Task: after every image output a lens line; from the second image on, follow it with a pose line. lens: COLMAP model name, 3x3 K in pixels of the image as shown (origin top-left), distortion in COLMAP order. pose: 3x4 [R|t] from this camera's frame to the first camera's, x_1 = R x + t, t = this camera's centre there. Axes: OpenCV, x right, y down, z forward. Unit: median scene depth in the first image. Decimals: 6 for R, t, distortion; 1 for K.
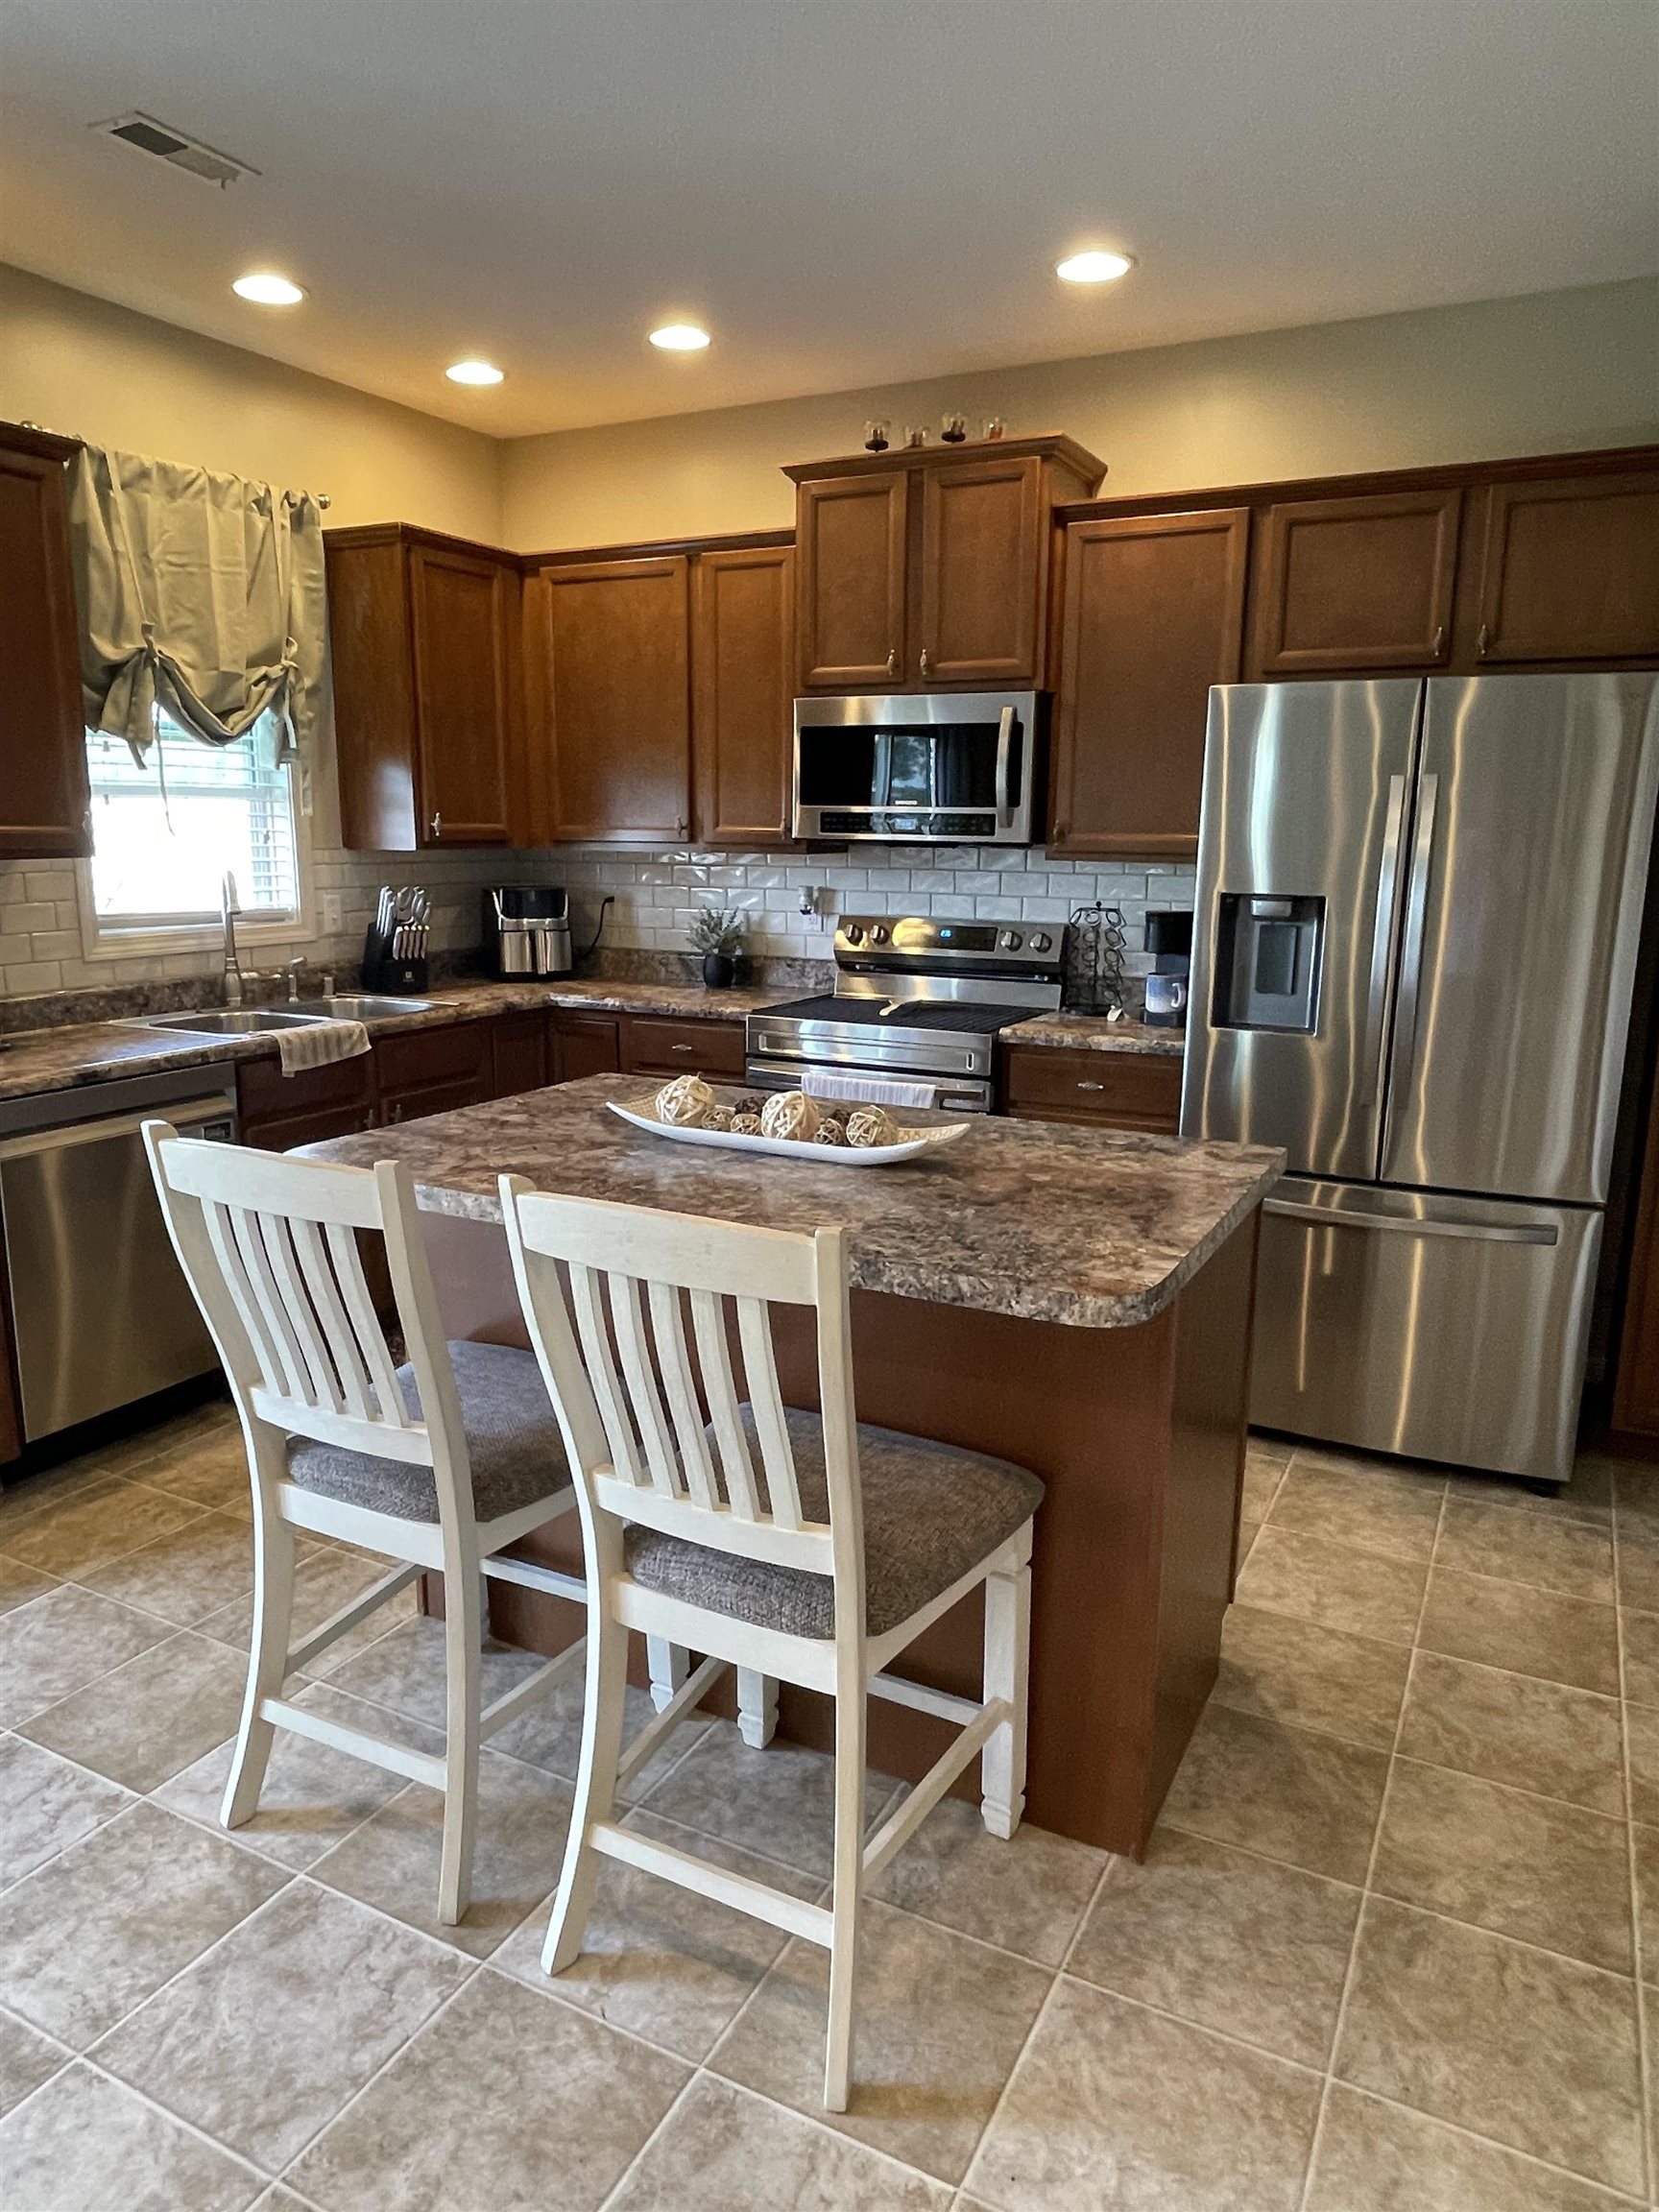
lens RADIAL K [[1405.1, 0, 819.9], [0, 1405.1, 1122.1], [0, 0, 1]] dist [0.003596, -0.018603]
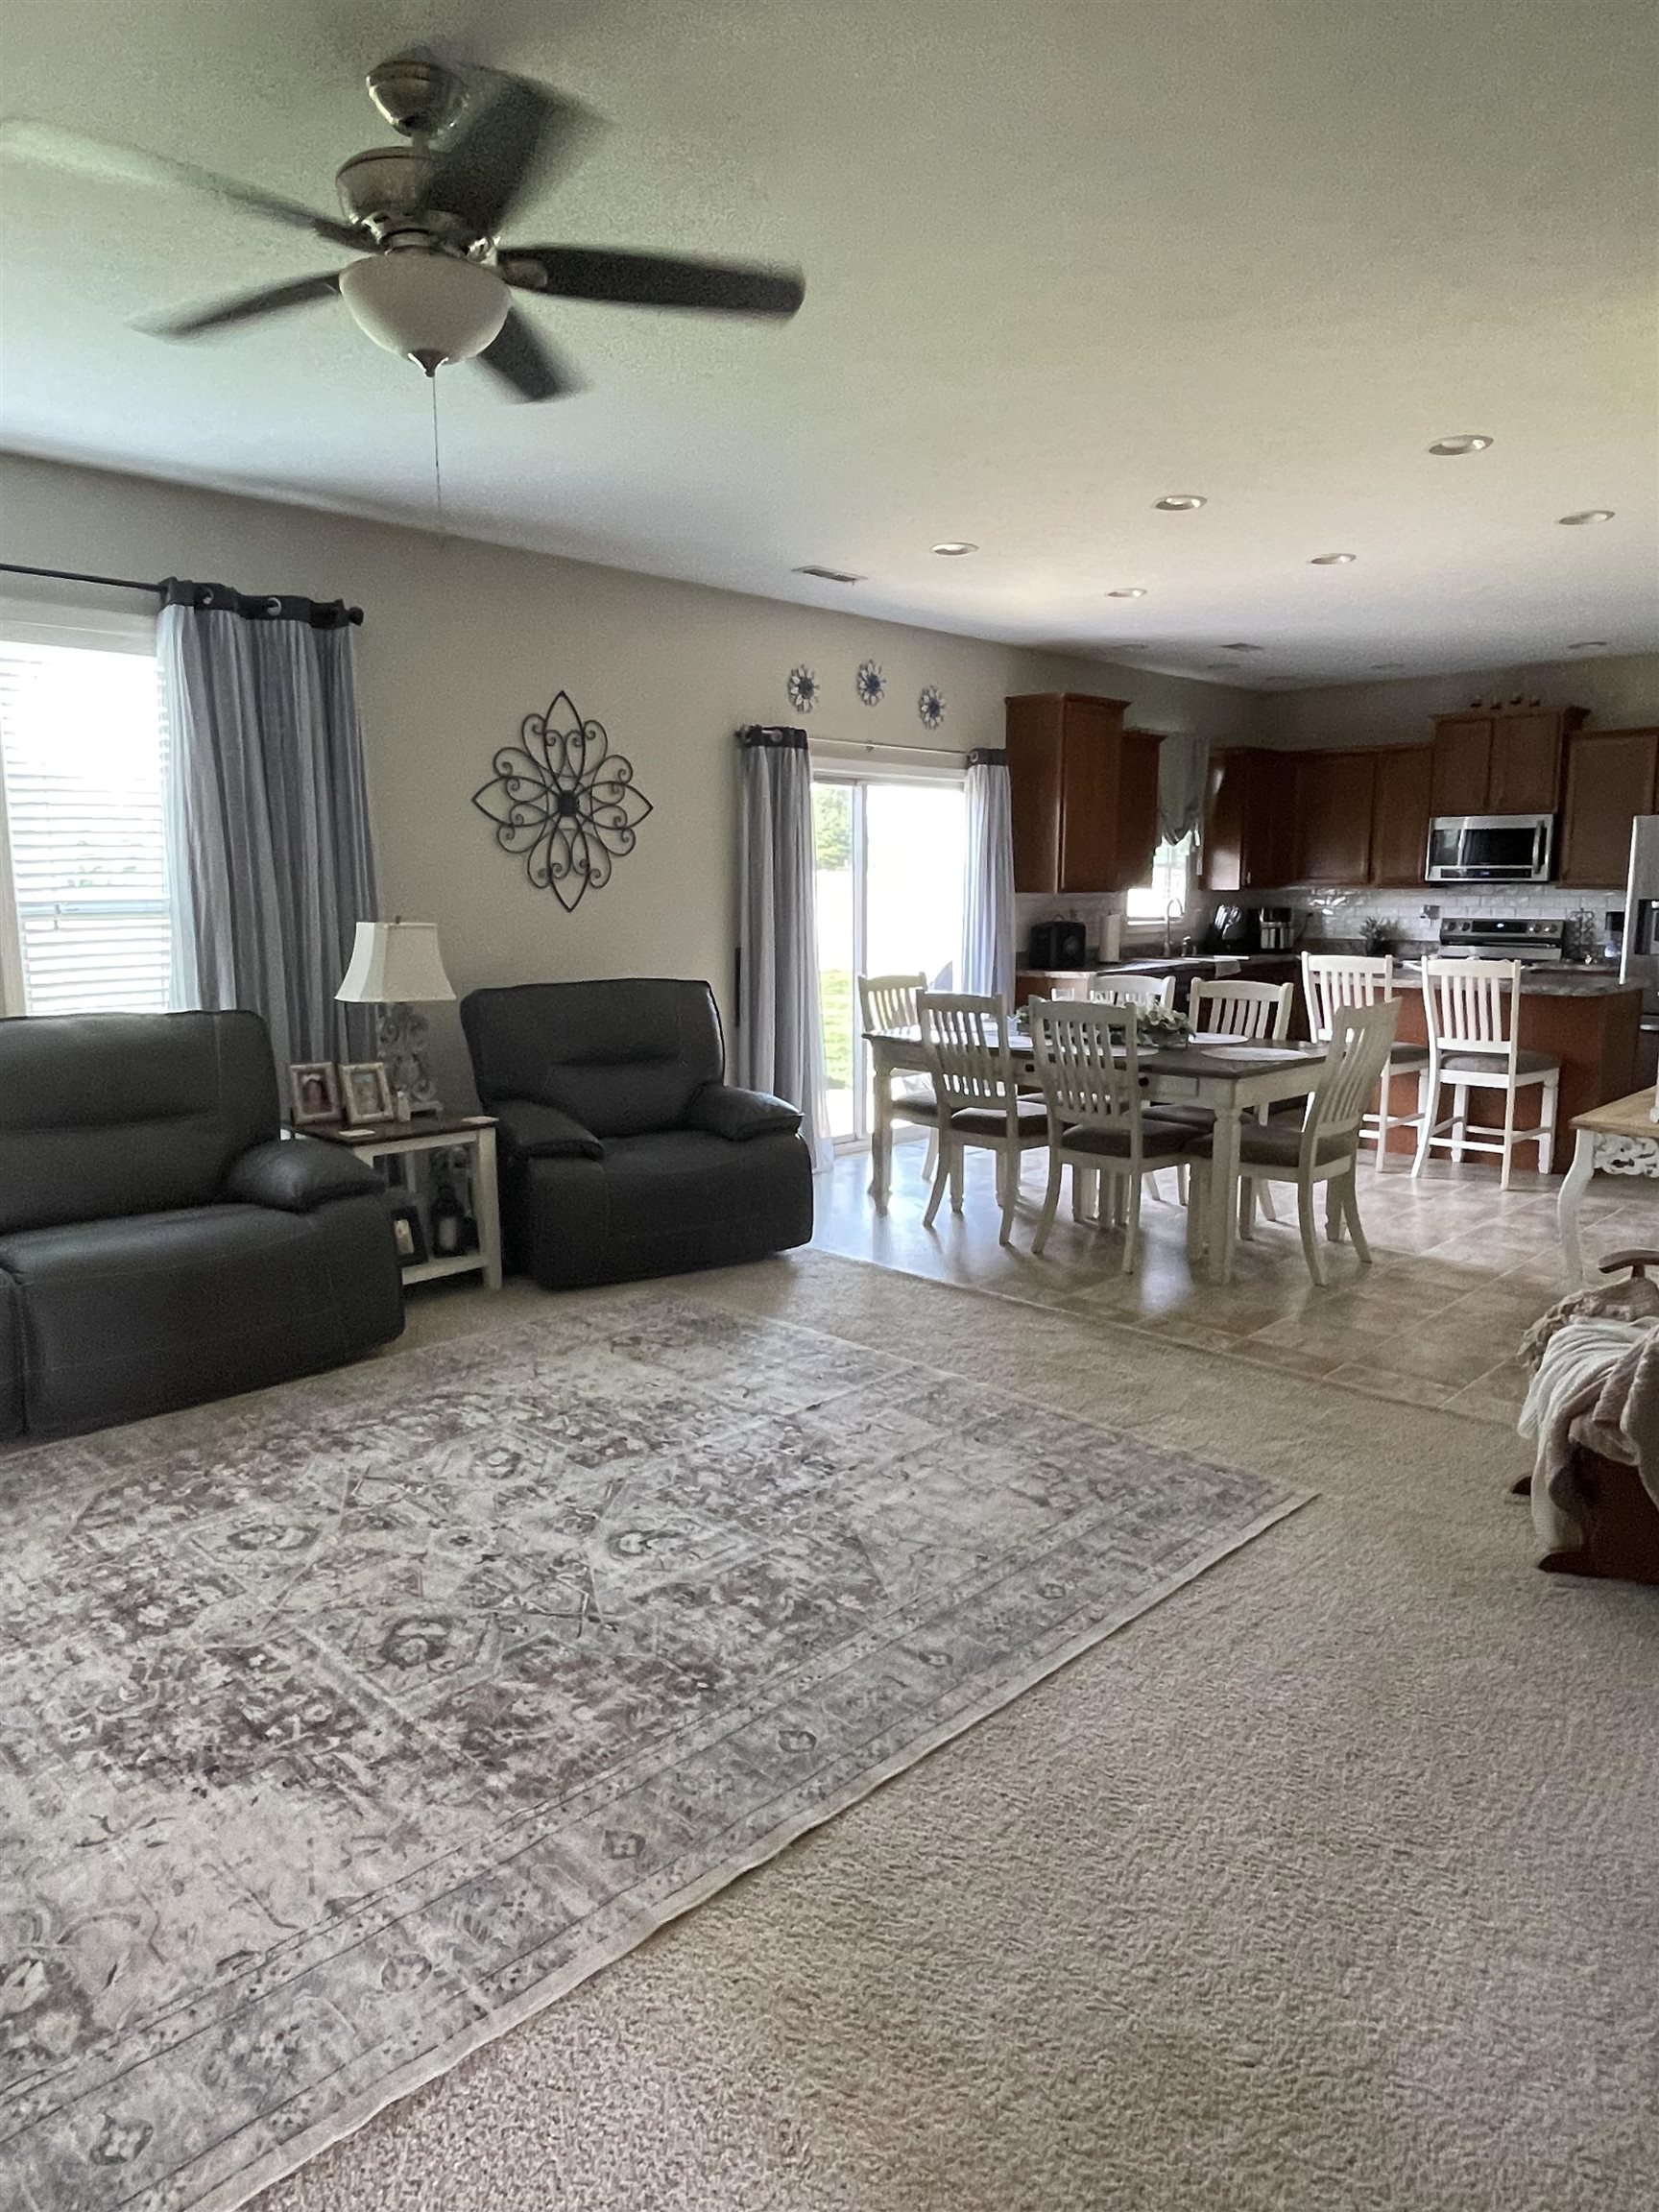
lens RADIAL K [[1405.1, 0, 832.2], [0, 1405.1, 1106.9], [0, 0, 1]] dist [0.003596, -0.018603]
pose [[0.958351, 0.031111, -0.283893, -0.288686], [-0.045995, 0.997886, -0.045911, 0.305507], [0.281865, 0.057057, 0.957756, -1.398362]]
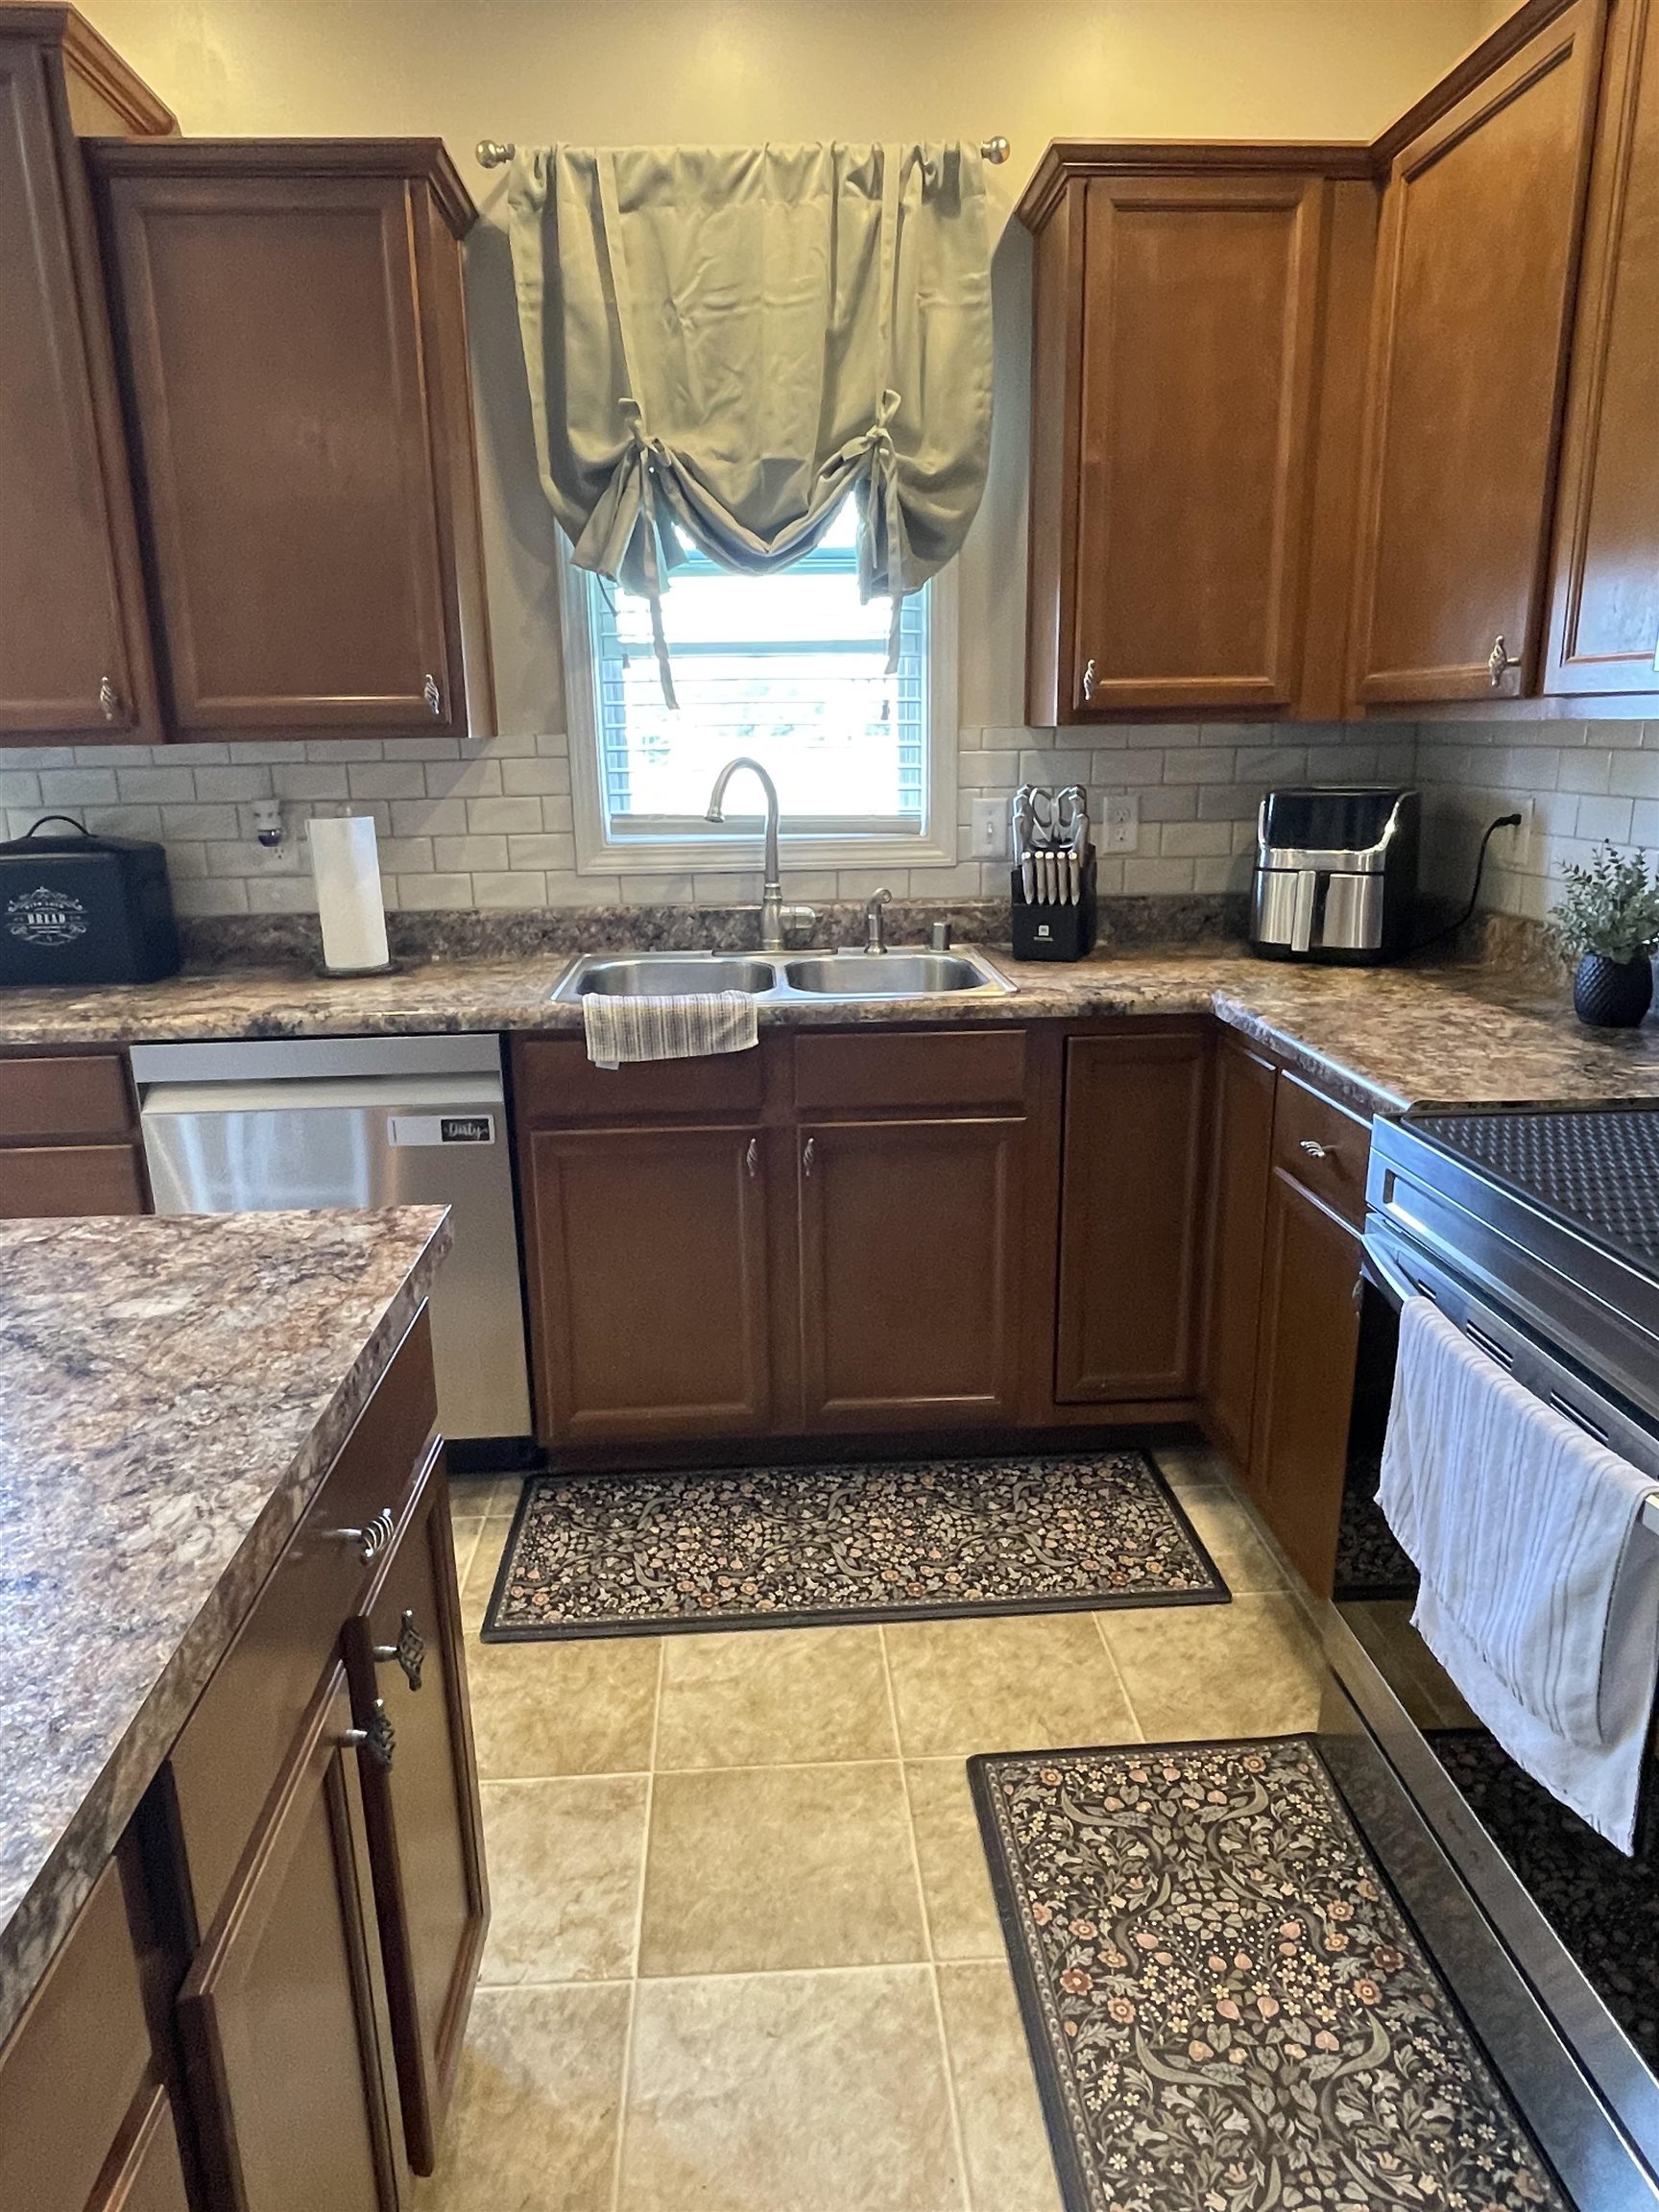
lens RADIAL K [[1405.1, 0, 828.7], [0, 1405.1, 1111.3], [0, 0, 1]] dist [0.003596, -0.018603]
pose [[0.519962, 0.207382, -0.828633, 0.213951], [-0.156631, 0.976780, 0.146174, -0.115507], [0.839706, 0.053784, 0.540371, 0.664616]]
